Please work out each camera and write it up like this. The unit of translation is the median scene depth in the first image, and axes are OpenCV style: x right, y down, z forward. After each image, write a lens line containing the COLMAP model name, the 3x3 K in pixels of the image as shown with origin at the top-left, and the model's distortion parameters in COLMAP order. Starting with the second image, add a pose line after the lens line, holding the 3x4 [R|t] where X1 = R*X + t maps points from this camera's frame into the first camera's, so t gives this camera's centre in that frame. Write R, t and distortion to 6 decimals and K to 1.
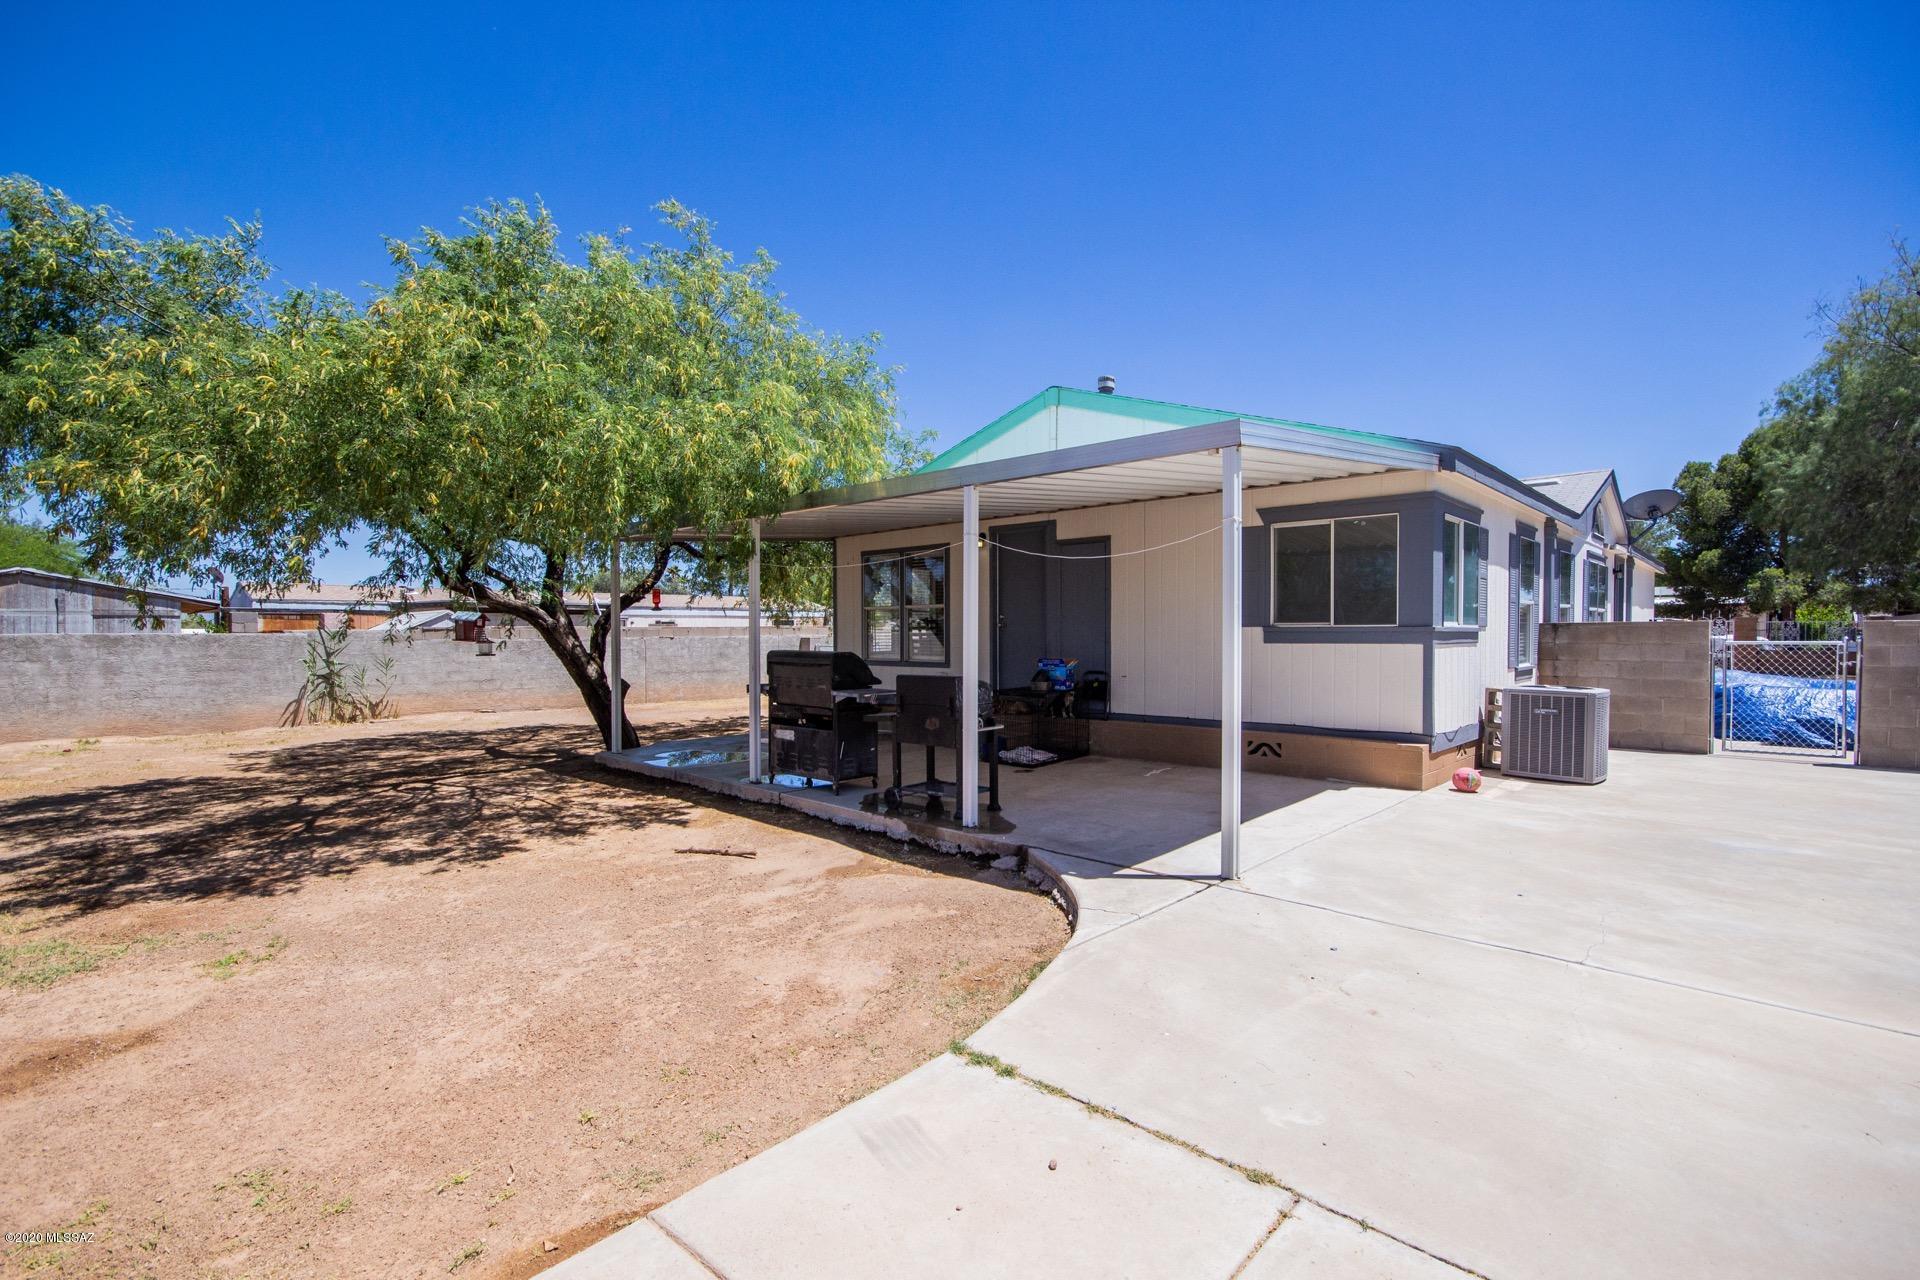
lens RADIAL K [[888.2, 0, 949.6], [0, 888.2, 642.3], [0, 0, 1]] dist [-0.004100, -0.000065]
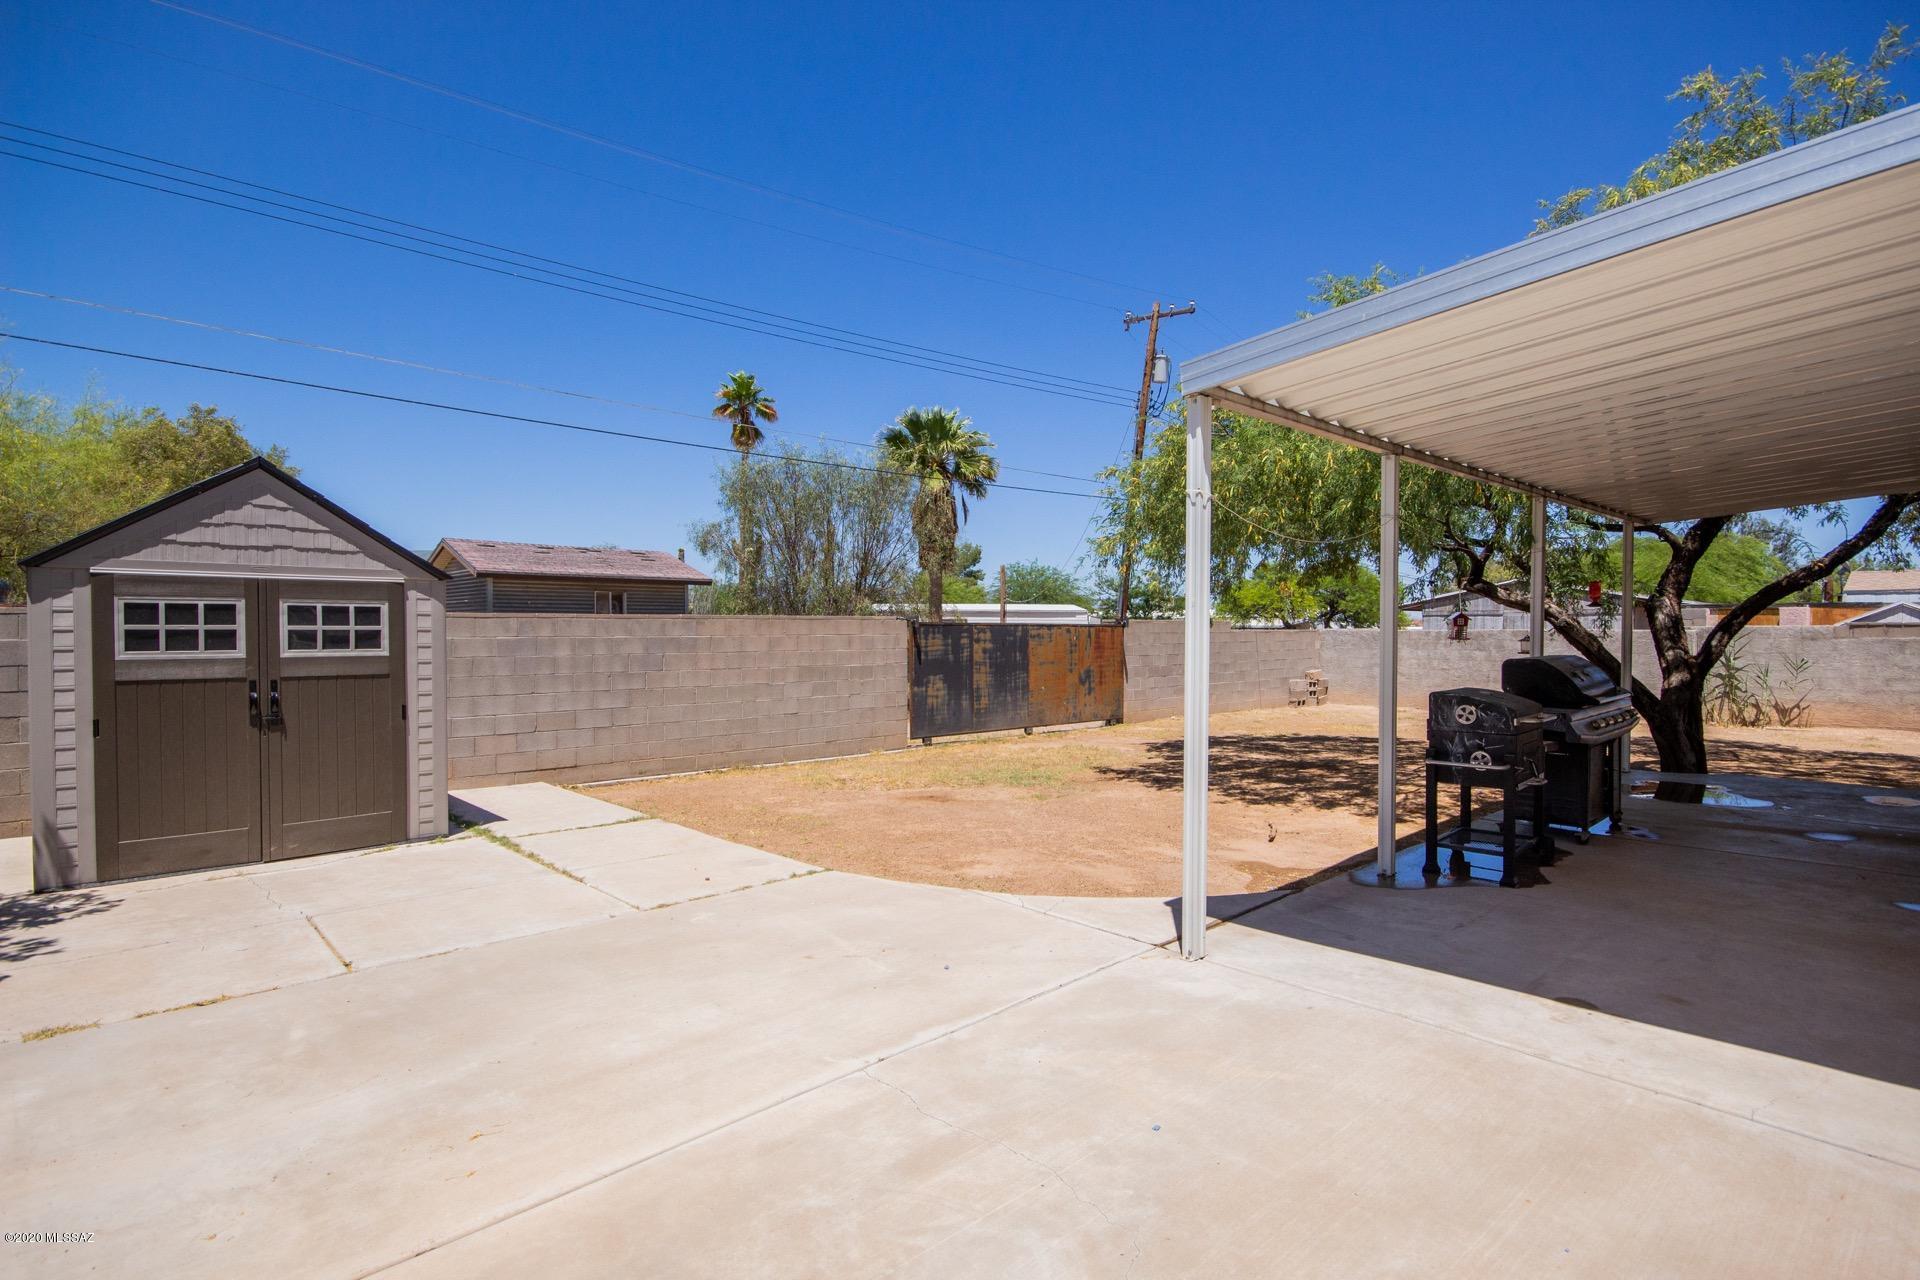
lens RADIAL K [[888.2, 0, 949.2], [0, 888.2, 638.8], [0, 0, 1]] dist [-0.004100, -0.000065]
pose [[-0.057465, 0.012713, -0.998267, 1.135098], [-0.009429, 0.999867, 0.013276, -0.020433], [0.998303, 0.010176, -0.057338, 0.858048]]
